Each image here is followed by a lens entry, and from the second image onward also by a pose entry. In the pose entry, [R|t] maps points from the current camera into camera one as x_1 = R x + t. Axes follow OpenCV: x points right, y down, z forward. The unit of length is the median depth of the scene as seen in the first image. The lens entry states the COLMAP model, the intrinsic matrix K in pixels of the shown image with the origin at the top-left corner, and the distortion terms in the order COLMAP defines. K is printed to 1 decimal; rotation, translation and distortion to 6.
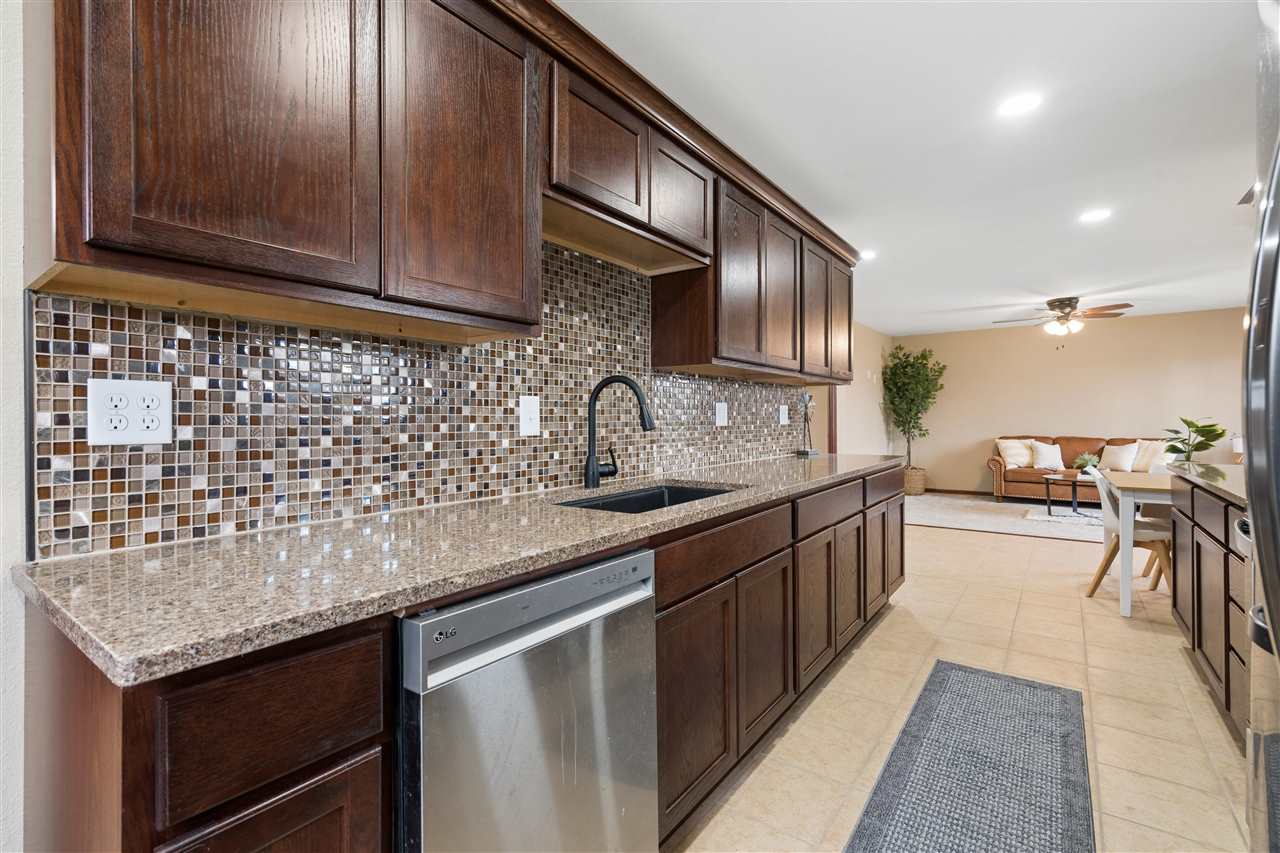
lens RADIAL K [[583.3, 0, 636.0], [0, 583.3, 416.0], [0, 0, 1]] dist [0.000404, 0.000379]
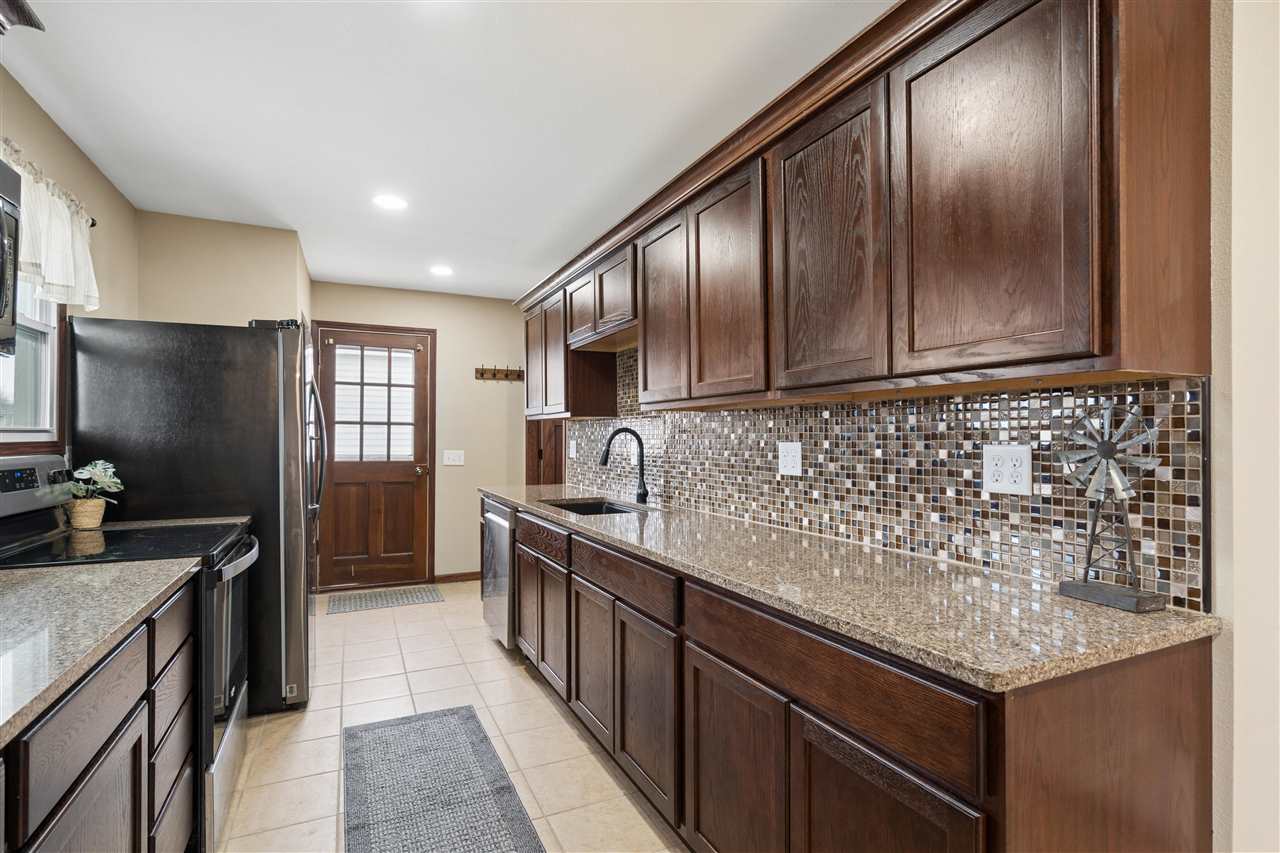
lens RADIAL K [[620.6, 0, 634.9], [0, 620.6, 434.9], [0, 0, 1]] dist [-0.003853, 0.000317]
pose [[-0.480469, 0.002275, -0.877009, 0.670144], [0.007539, 0.999970, -0.001536, -0.023710], [0.876979, -0.007350, -0.480472, 0.892116]]
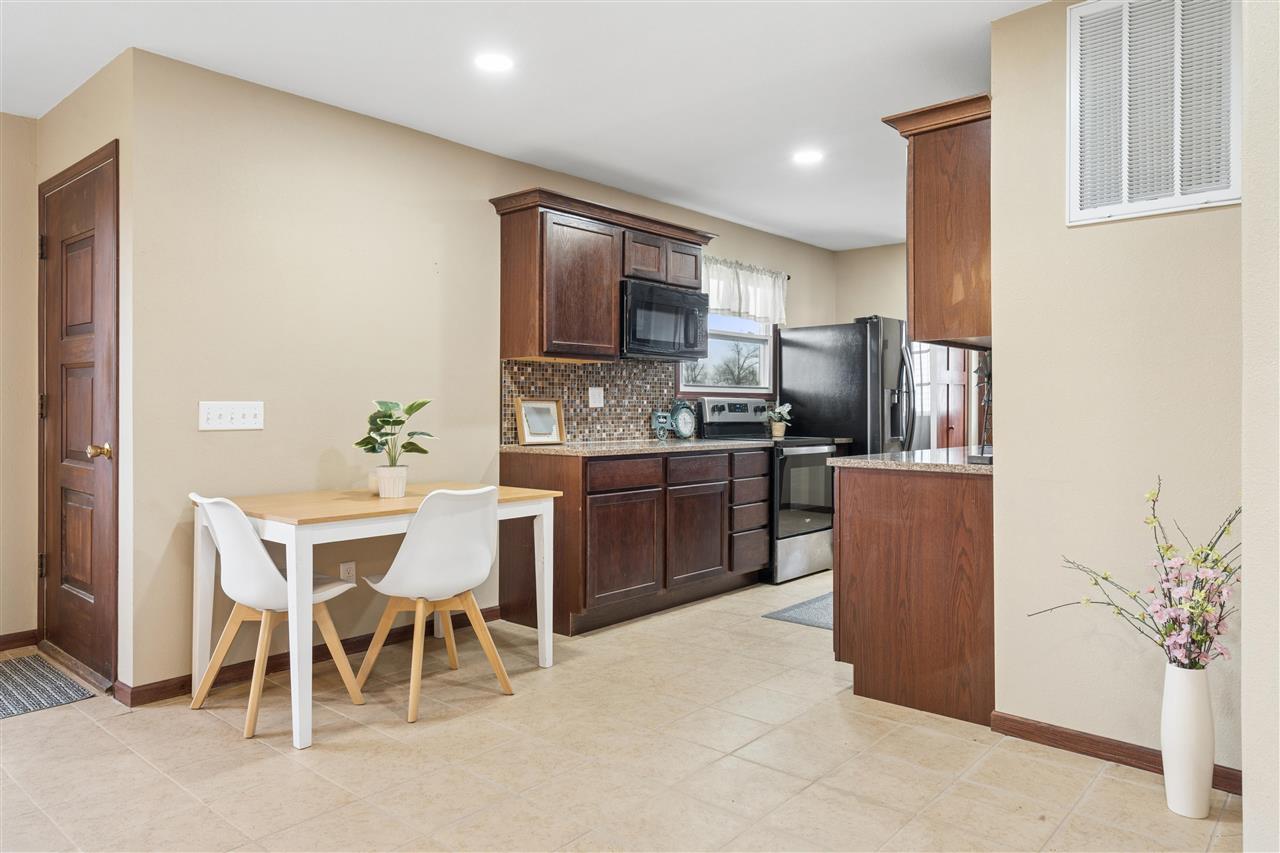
lens RADIAL K [[831.3, 0, 638.3], [0, 831.3, 416.3], [0, 0, 1]] dist [0.002595, -0.000726]
pose [[-0.996733, 0.001621, 0.080756, 0.537467], [0.001934, 0.999991, 0.003802, 0.015444], [-0.080749, 0.003945, -0.996727, 1.736507]]
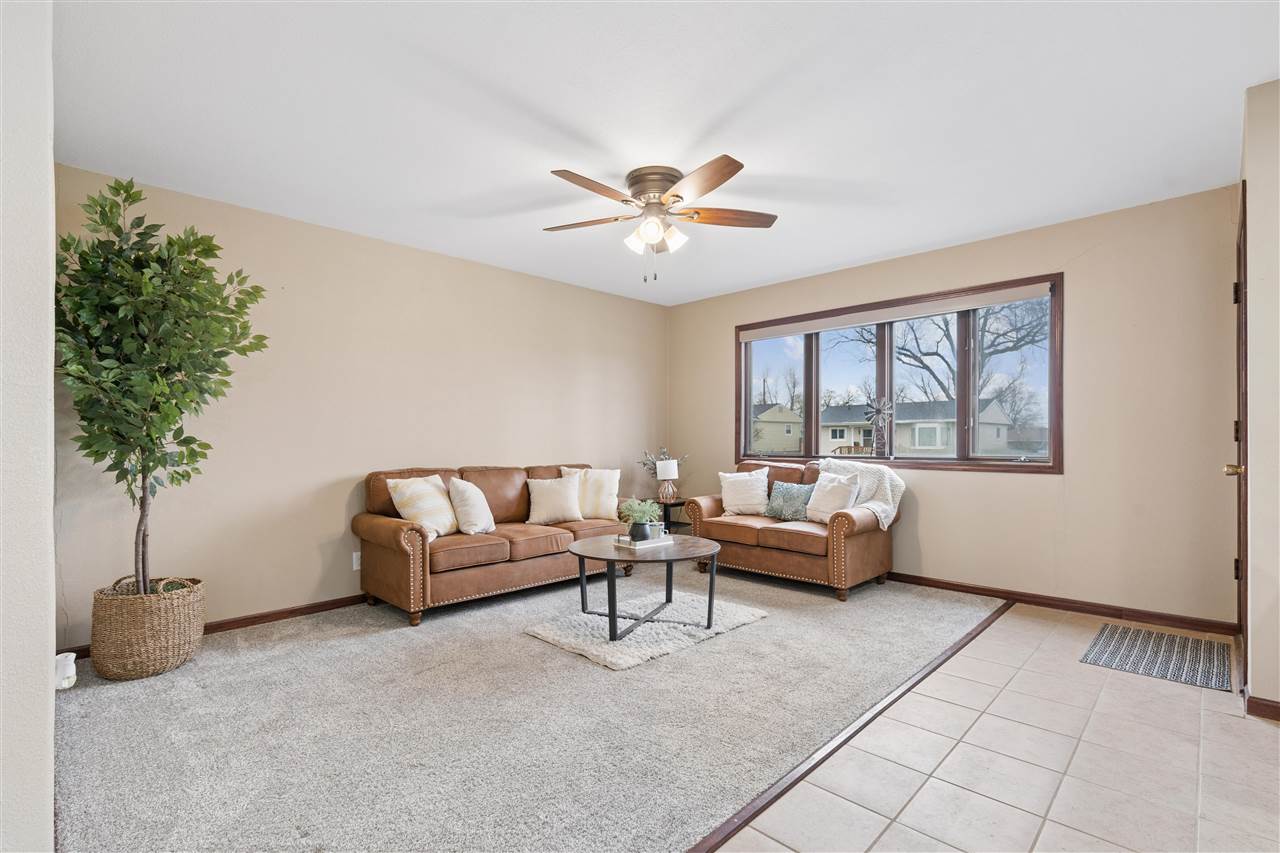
lens RADIAL K [[589.1, 0, 641.5], [0, 589.1, 440.4], [0, 0, 1]] dist [-0.001733, -0.000123]
pose [[0.137496, 0.005255, 0.990488, 0.404833], [-0.002538, 0.999985, -0.004953, 0.025561], [-0.990499, -0.001833, 0.137507, 1.489458]]
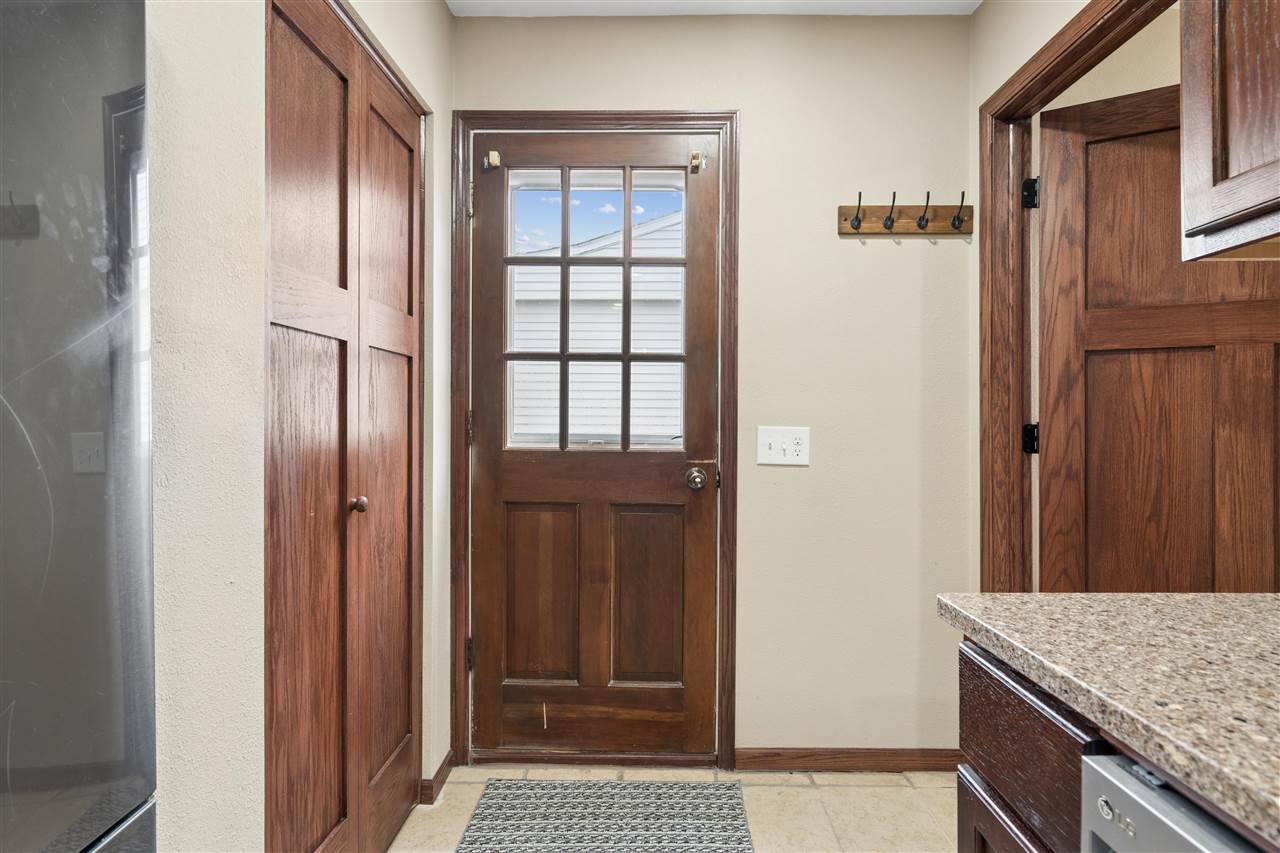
lens RADIAL K [[633.0, 0, 642.0], [0, 633.0, 416.5], [0, 0, 1]] dist [-0.004378, -0.000248]
pose [[-0.814307, 0.001297, -0.580433, 0.079159], [0.007222, 0.999943, -0.007898, 0.000811], [0.580390, -0.010623, -0.814270, 0.260563]]
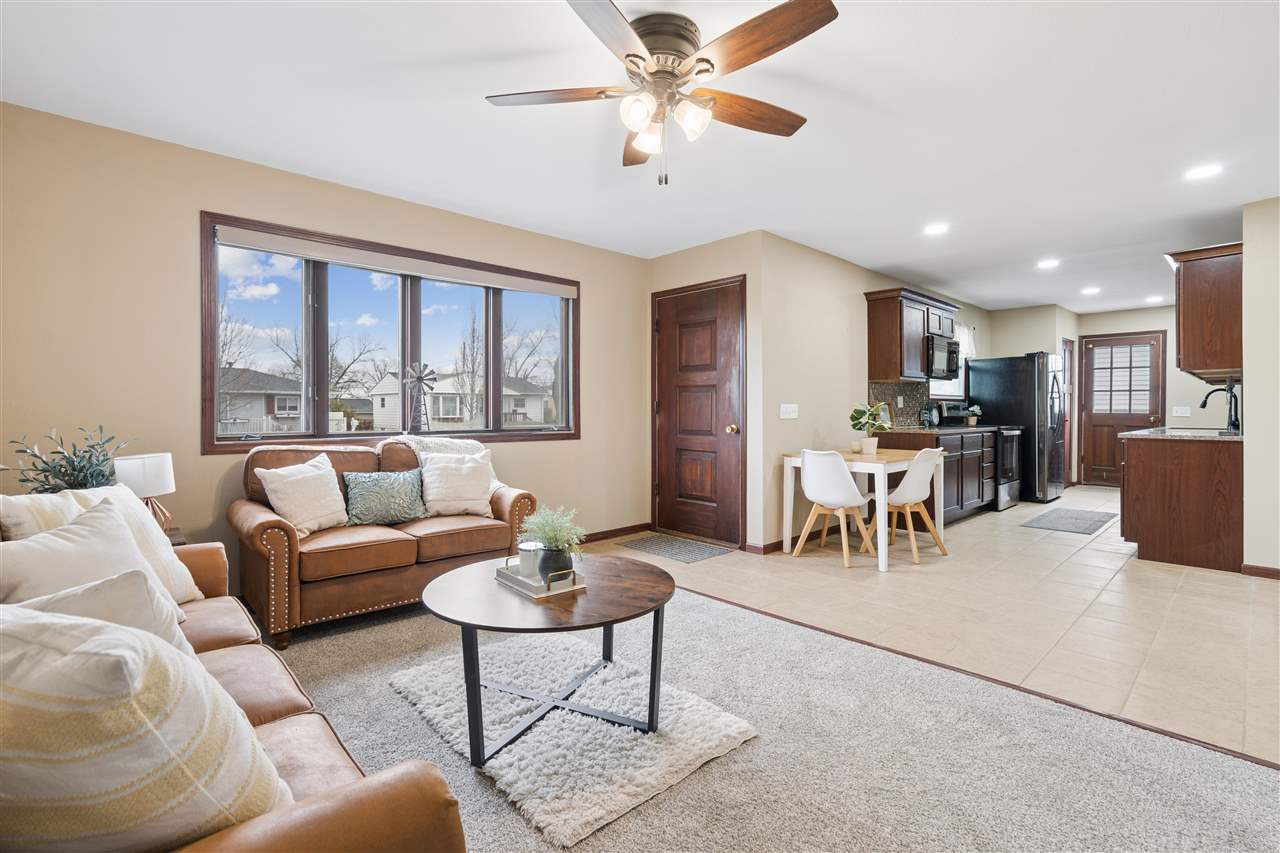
lens RADIAL K [[583.3, 0, 636.0], [0, 583.3, 416.0], [0, 0, 1]] dist [0.000404, 0.000379]
pose [[-0.983405, 0.002920, 0.181400, 1.104959], [0.003633, 0.999987, 0.003598, 0.020630], [-0.181388, 0.004197, -0.983403, 2.131095]]
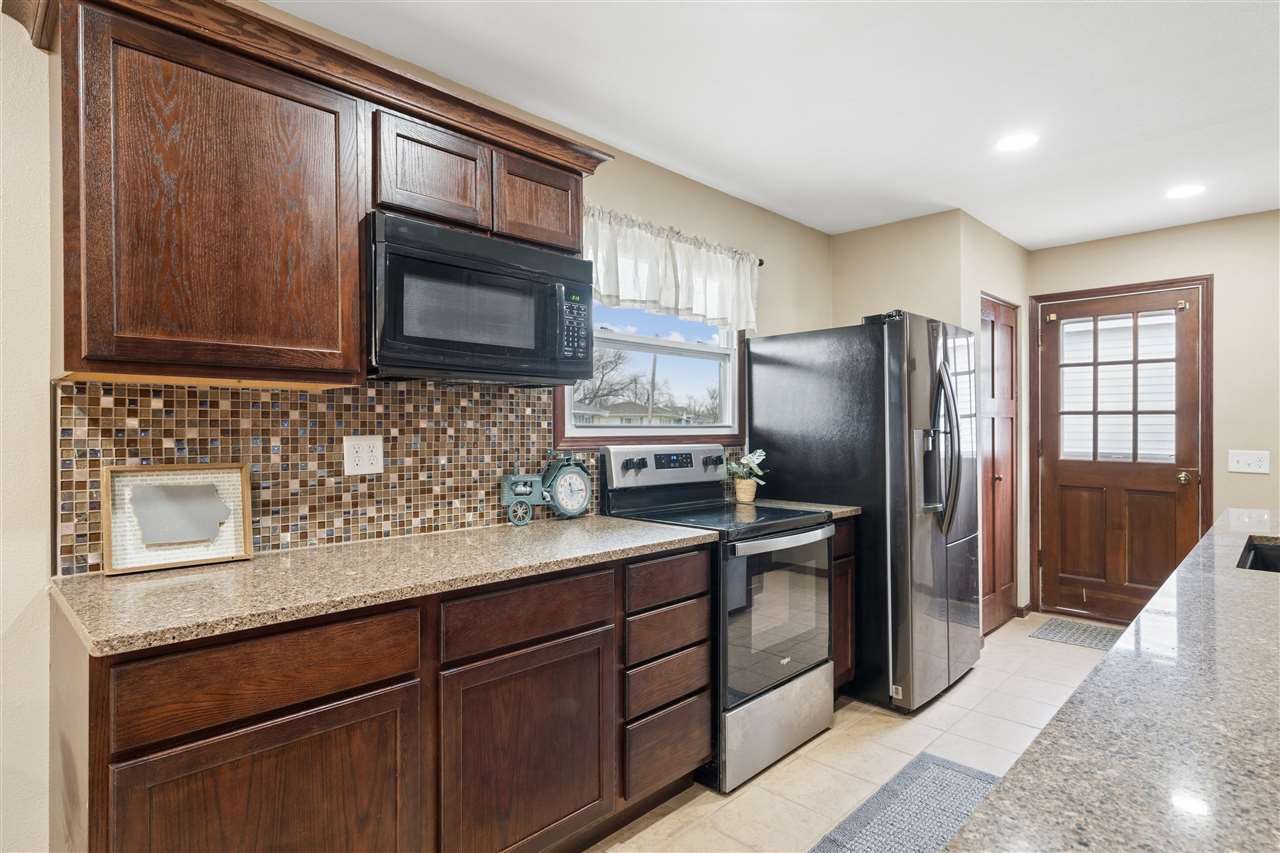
lens RADIAL K [[665.5, 0, 626.3], [0, 665.5, 428.2], [0, 0, 1]] dist [-0.003077, 0.000358]
pose [[-0.988601, 0.007596, 0.150364, 0.420769], [0.006155, 0.999931, -0.010046, -0.022682], [-0.150430, -0.009006, -0.988580, 0.983283]]
